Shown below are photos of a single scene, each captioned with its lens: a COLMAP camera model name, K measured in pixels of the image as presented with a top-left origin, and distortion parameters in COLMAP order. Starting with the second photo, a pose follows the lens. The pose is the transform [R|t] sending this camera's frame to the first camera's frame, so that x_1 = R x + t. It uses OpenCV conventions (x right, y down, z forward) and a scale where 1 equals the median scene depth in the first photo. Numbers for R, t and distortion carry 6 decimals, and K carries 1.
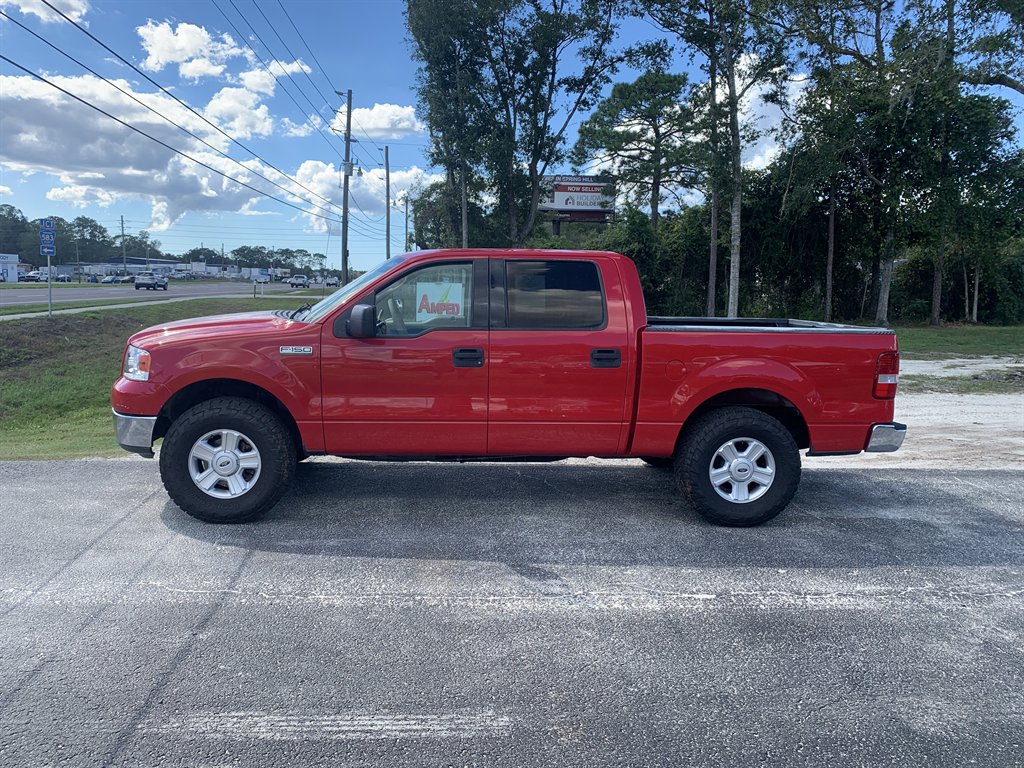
lens RADIAL K [[780.0, 0, 502.7], [0, 780.0, 381.9], [0, 0, 1]] dist [0.012215, -0.012138]
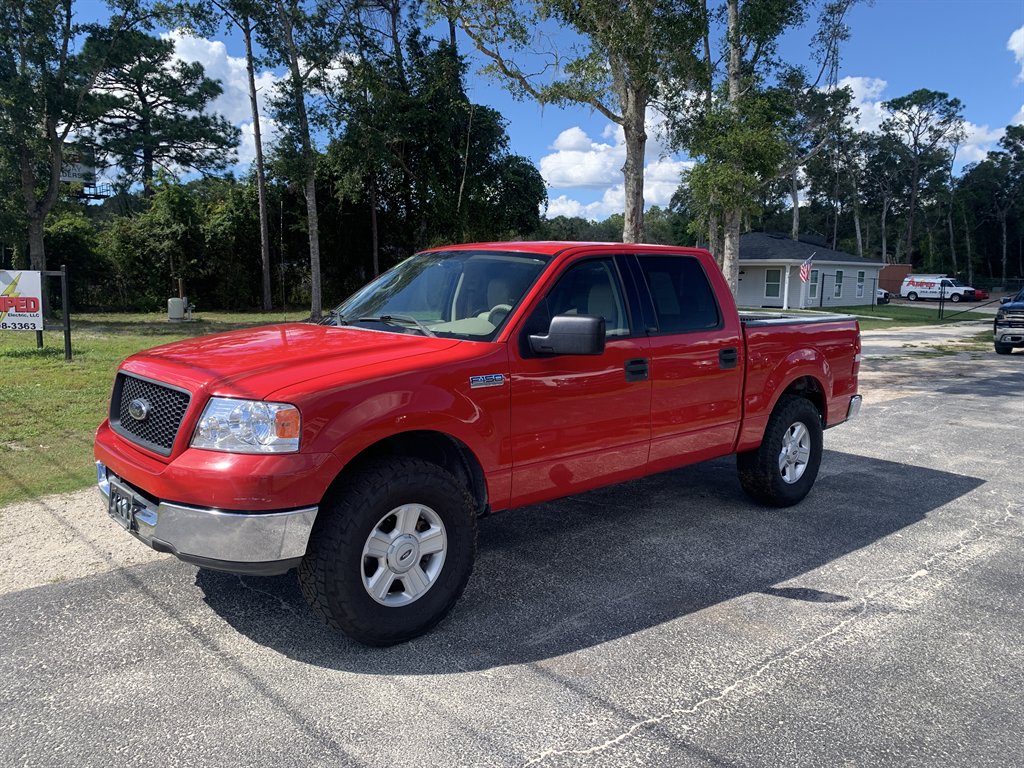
lens RADIAL K [[780.0, 0, 510.8], [0, 780.0, 383.3], [0, 0, 1]] dist [0.012215, -0.012138]
pose [[0.791909, -0.094282, 0.603317, -0.677010], [0.080631, 0.995502, 0.049735, -0.071387], [-0.605293, 0.009260, 0.795949, 0.395678]]
